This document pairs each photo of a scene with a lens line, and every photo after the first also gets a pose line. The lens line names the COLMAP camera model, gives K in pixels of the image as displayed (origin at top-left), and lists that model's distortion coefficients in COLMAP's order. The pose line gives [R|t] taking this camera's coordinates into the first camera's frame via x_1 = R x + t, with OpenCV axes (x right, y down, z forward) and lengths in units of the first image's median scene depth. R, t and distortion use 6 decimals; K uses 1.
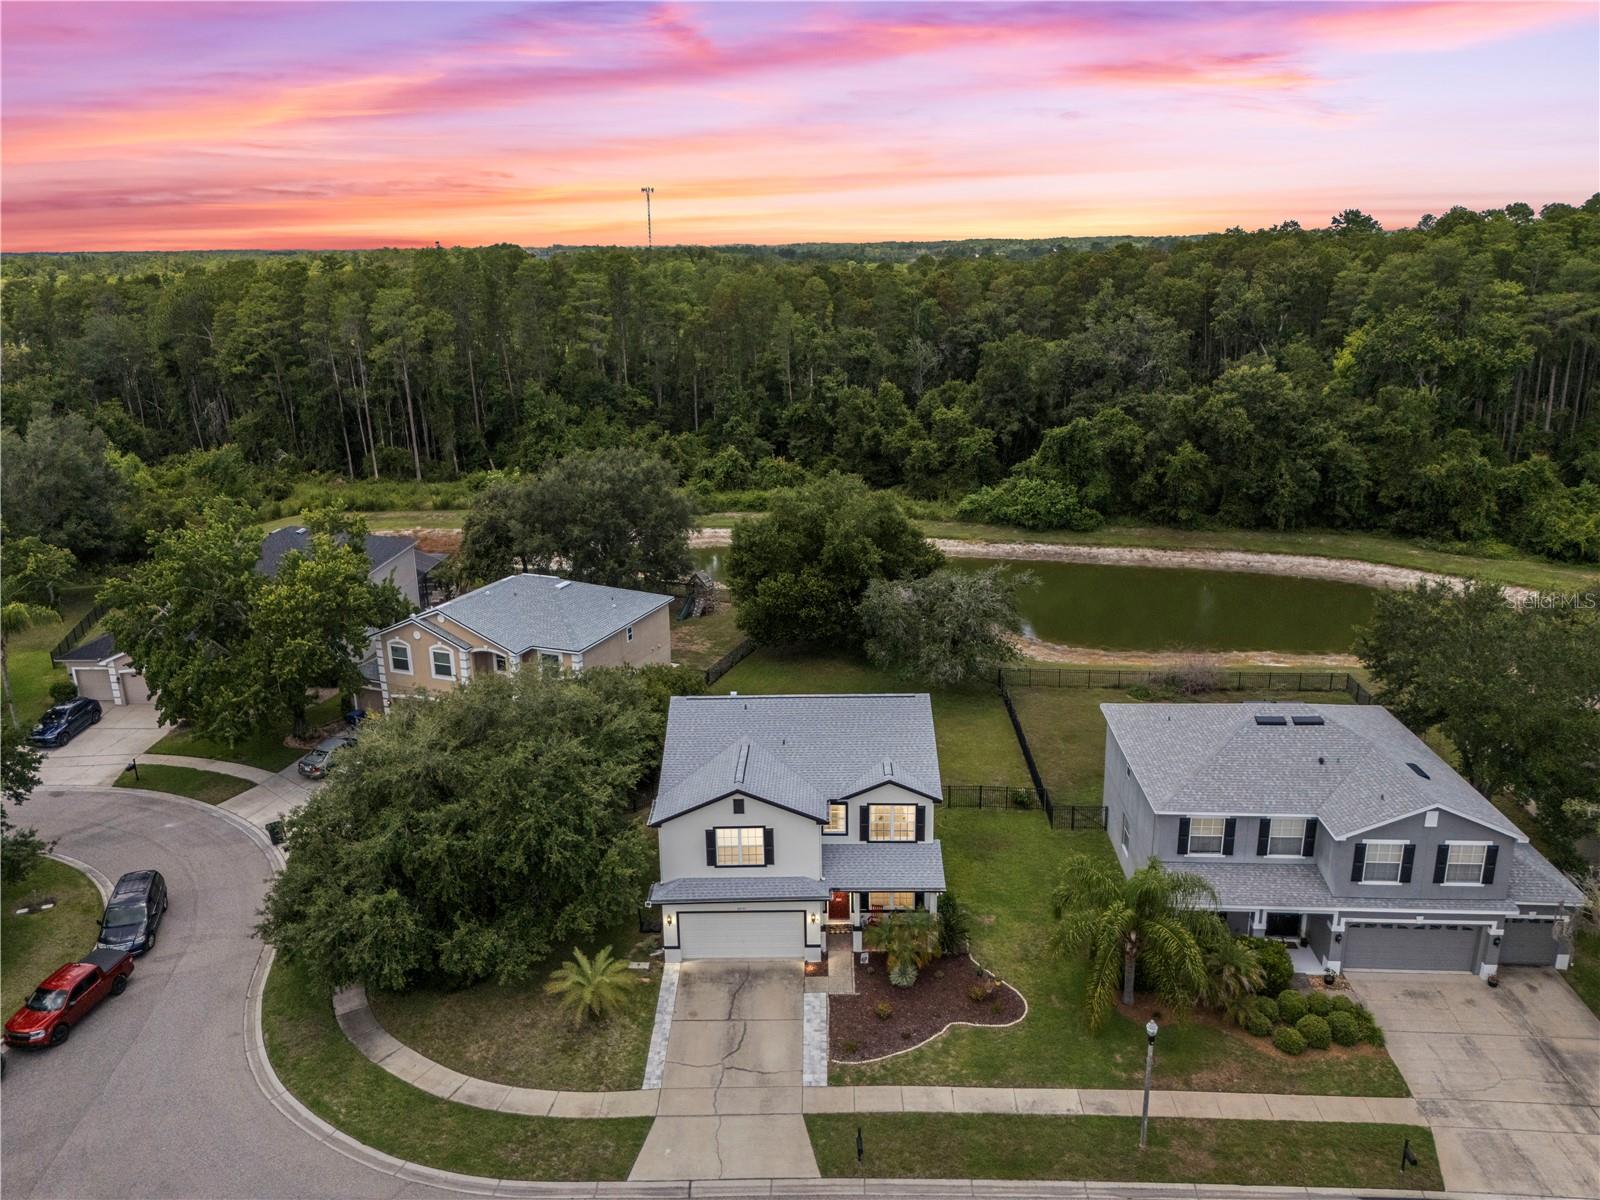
lens RADIAL K [[1177.0, 0, 798.1], [0, 1177.0, 609.9], [0, 0, 1]] dist [0.077611, -0.073226]
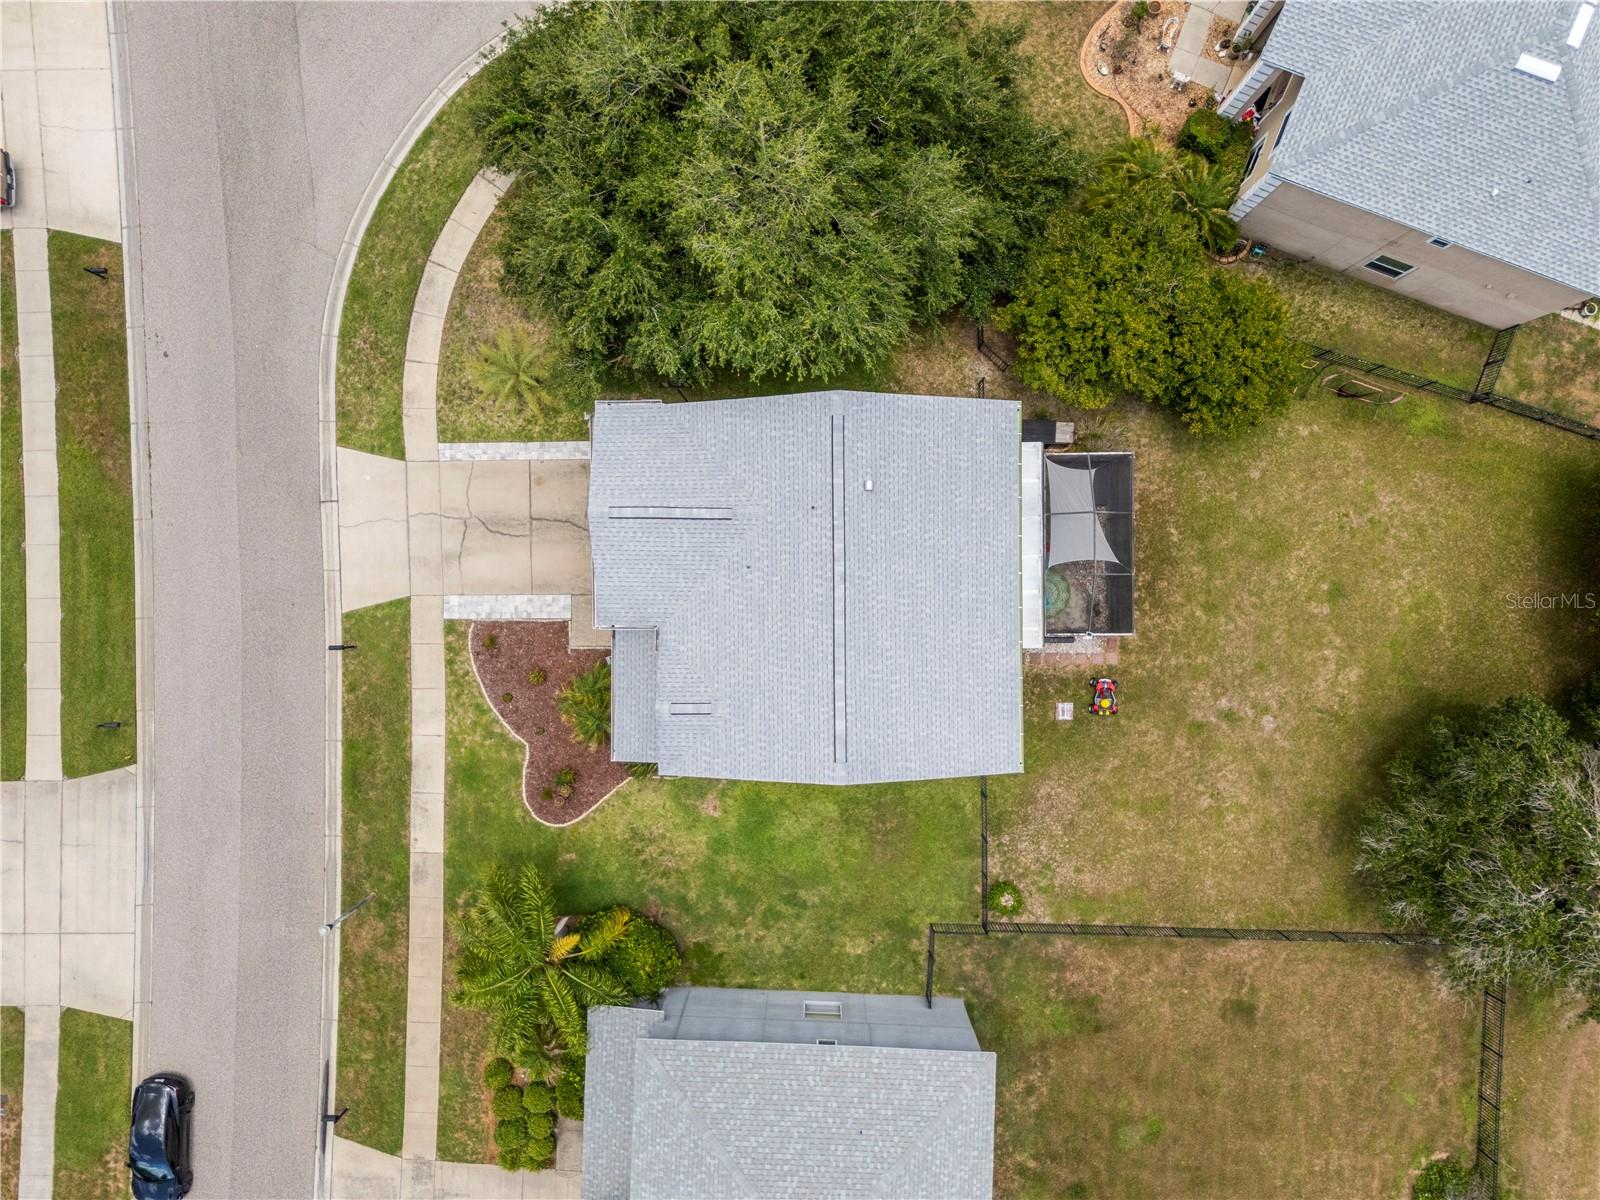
lens RADIAL K [[1177.0, 0, 792.9], [0, 1177.0, 603.0], [0, 0, 1]] dist [0.077611, -0.073226]
pose [[0.022516, 0.999428, 0.025237, -0.007831], [-0.283965, -0.017810, 0.958669, -0.601361], [0.958570, -0.028752, 0.283402, 0.861147]]
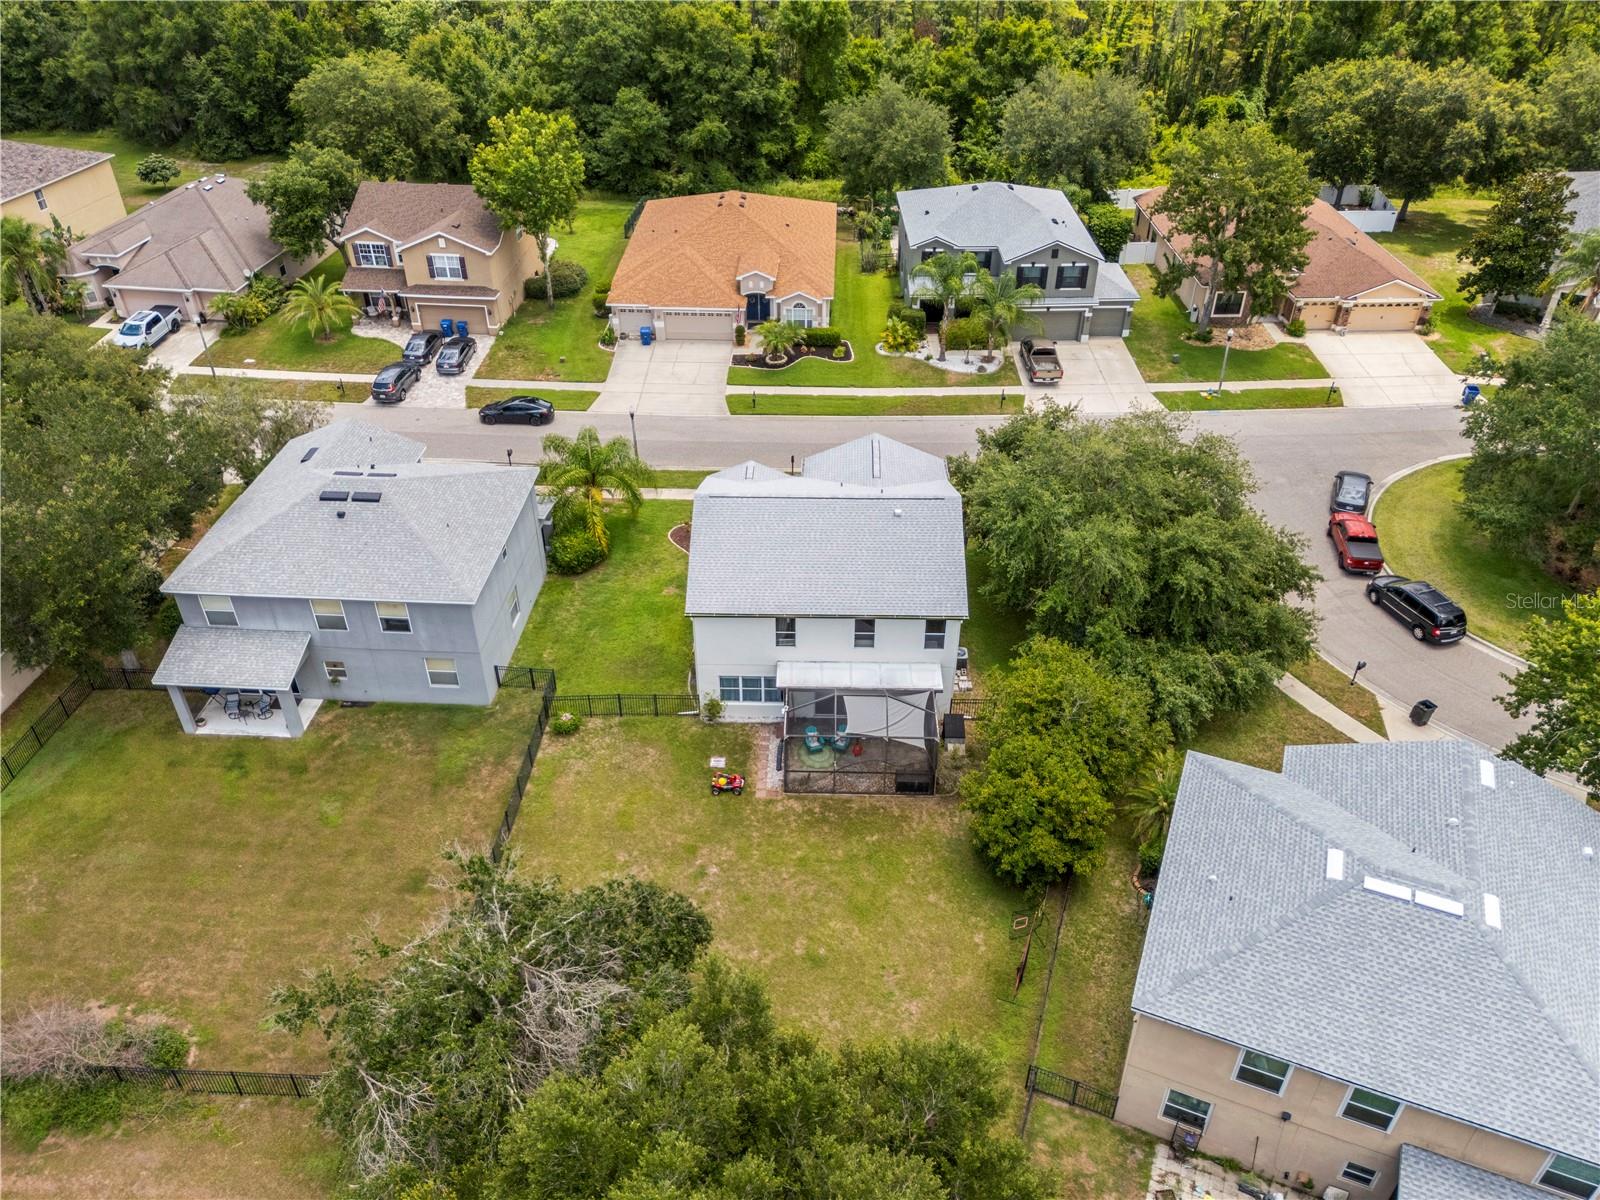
lens RADIAL K [[1177.0, 0, 800.5], [0, 1177.0, 600.8], [0, 0, 1]] dist [0.077611, -0.073226]
pose [[-0.999904, 0.008020, 0.011301, 0.015456], [0.013851, 0.603033, 0.797596, -0.712436], [-0.000418, 0.797676, -0.603086, 1.811827]]
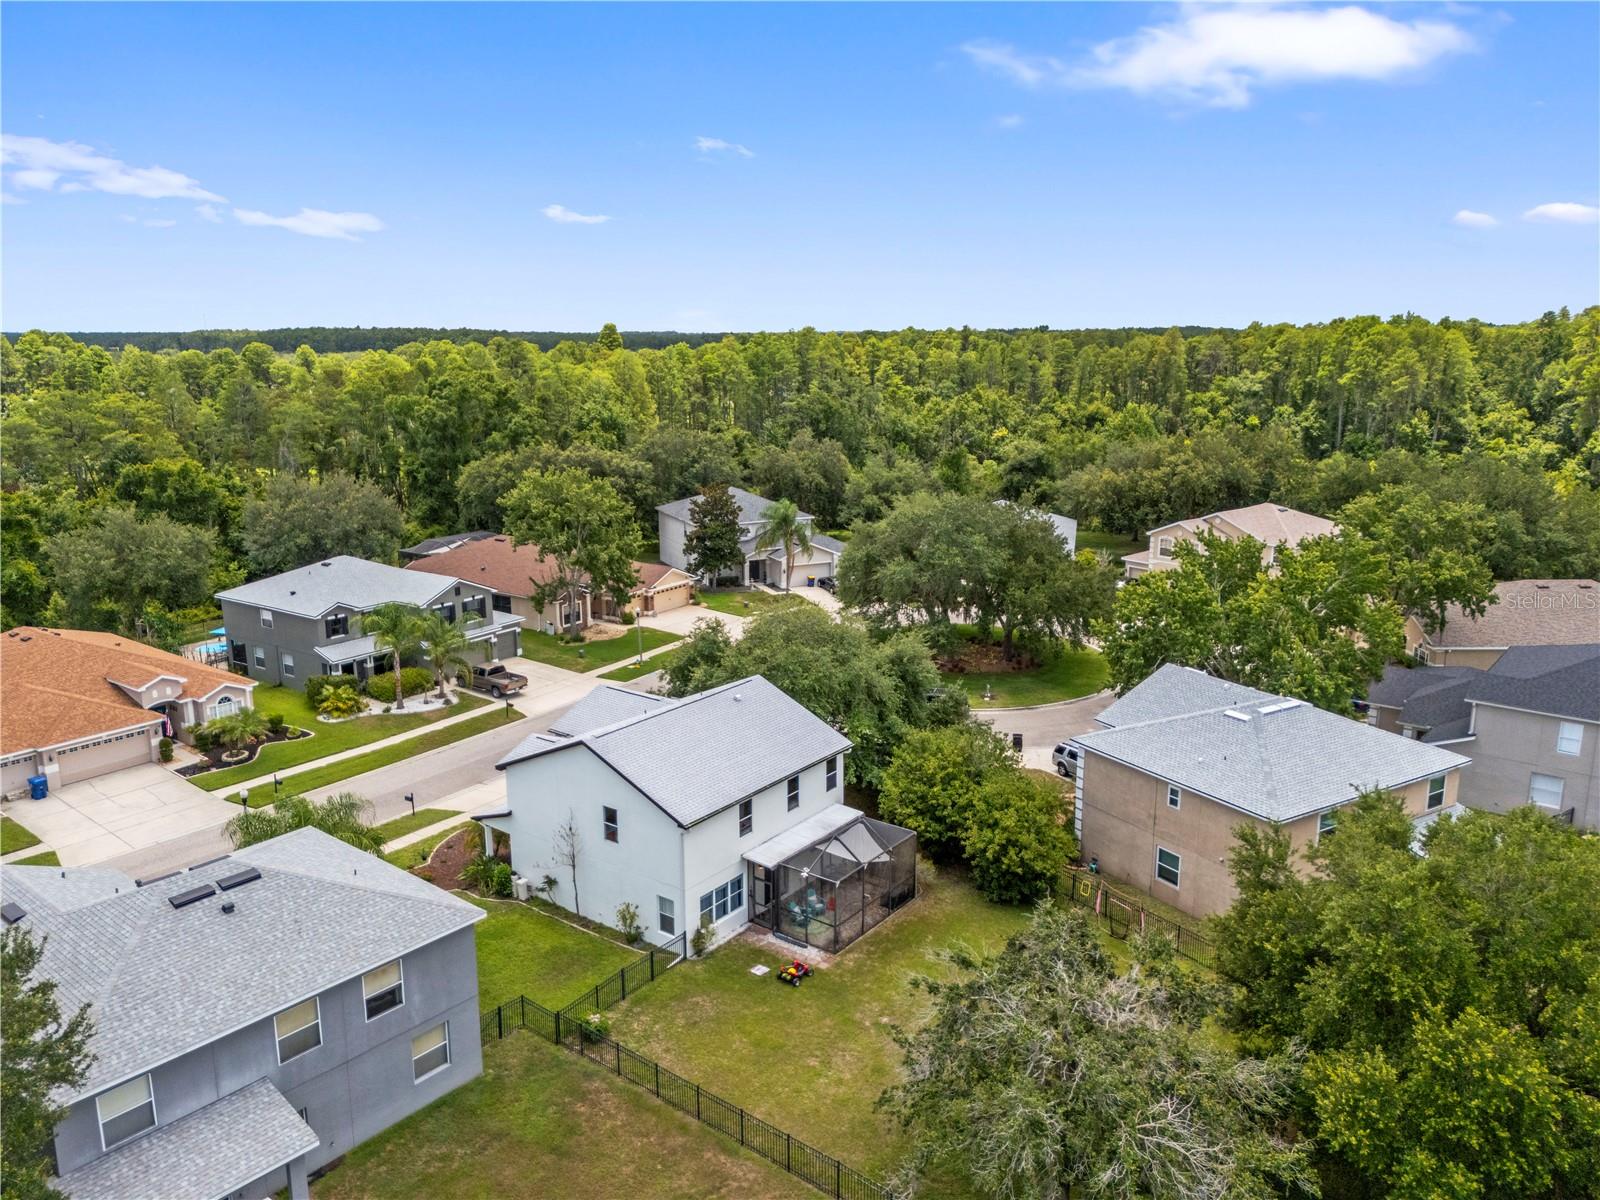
lens RADIAL K [[1177.0, 0, 795.8], [0, 1177.0, 587.8], [0, 0, 1]] dist [0.077611, -0.073226]
pose [[-0.589862, 0.184936, -0.786042, 0.788259], [-0.227832, 0.895758, 0.381720, -0.468438], [0.774697, 0.404247, -0.486239, 1.673982]]
